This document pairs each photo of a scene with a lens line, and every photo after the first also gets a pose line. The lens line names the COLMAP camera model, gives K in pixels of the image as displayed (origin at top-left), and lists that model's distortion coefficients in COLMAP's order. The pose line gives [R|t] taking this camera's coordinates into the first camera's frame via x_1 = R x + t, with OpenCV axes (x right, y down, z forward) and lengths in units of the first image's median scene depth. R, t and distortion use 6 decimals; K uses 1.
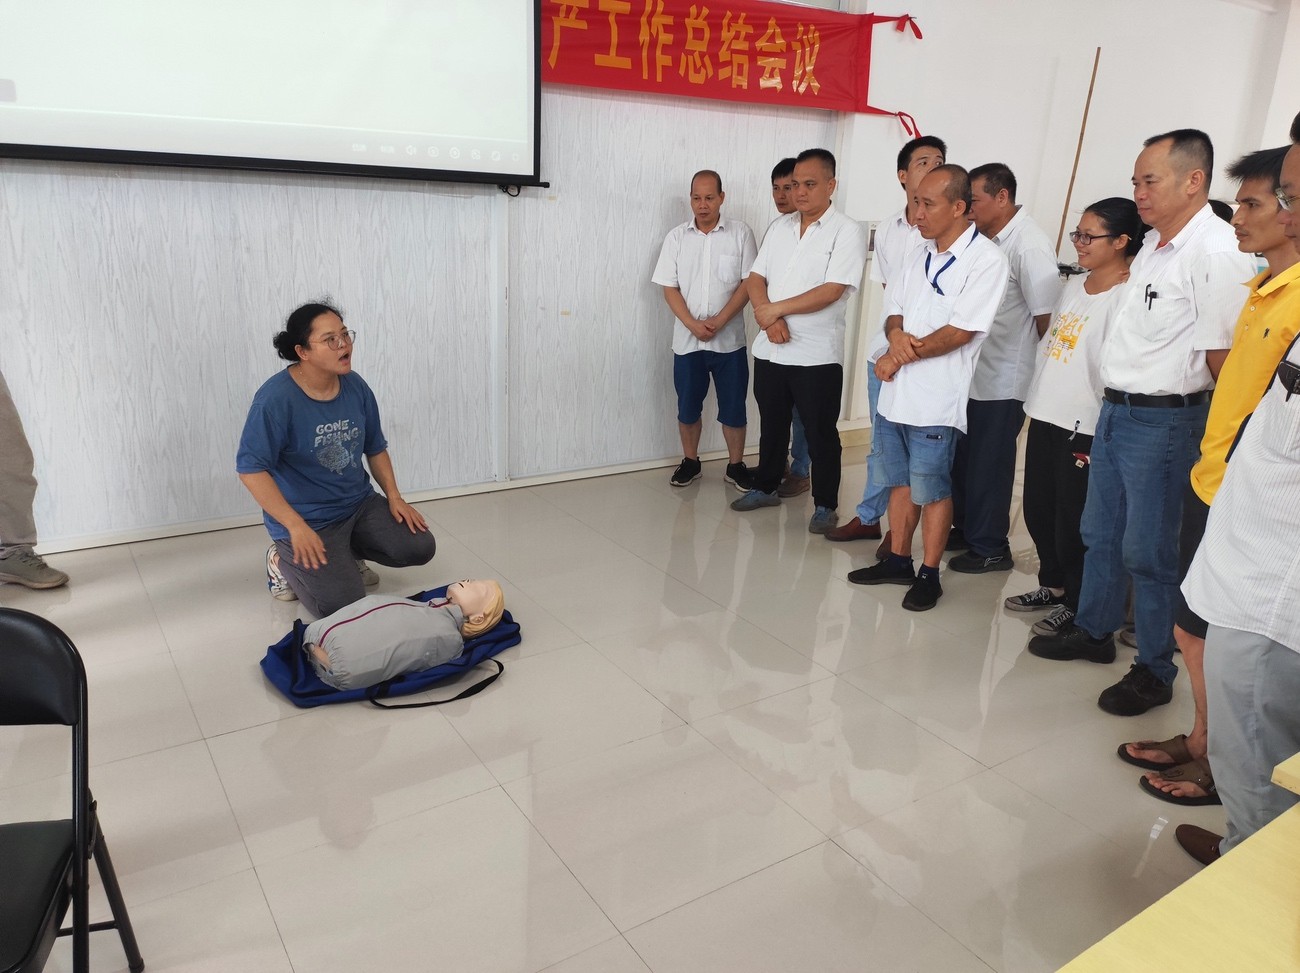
lens RADIAL K [[958.9, 0, 647.5], [0, 958.9, 479.5], [0, 0, 1]] dist [0.058644, -0.050530]
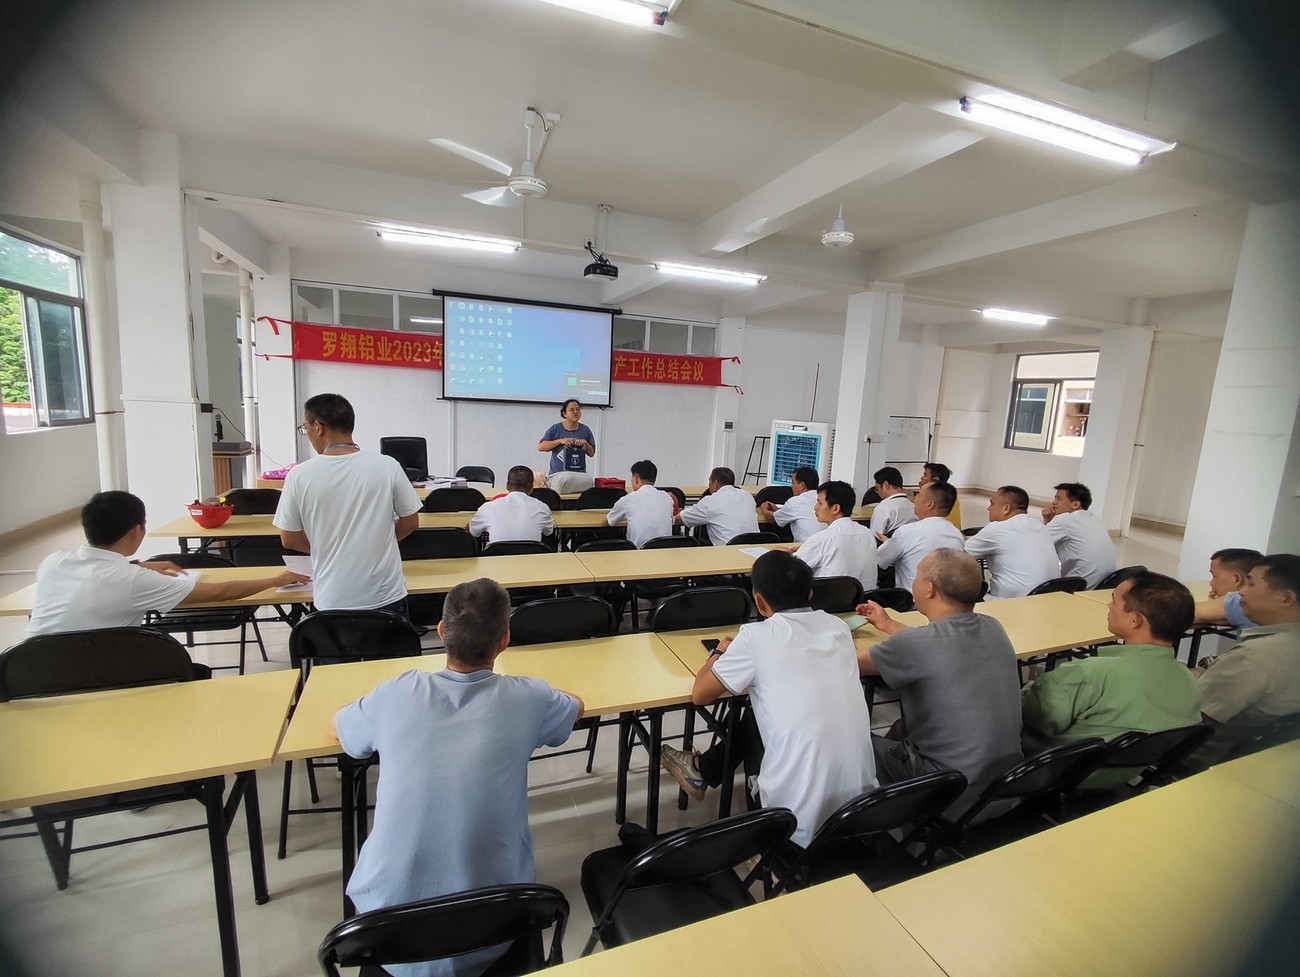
lens RADIAL K [[590.4, 0, 649.5], [0, 590.4, 492.2], [0, 0, 1]] dist [0.003815, 0.001961]
pose [[0.974068, 0.040752, -0.222555, 0.521209], [-0.072755, 0.987819, -0.137552, 0.292930], [0.214239, 0.150177, 0.965168, -1.021615]]
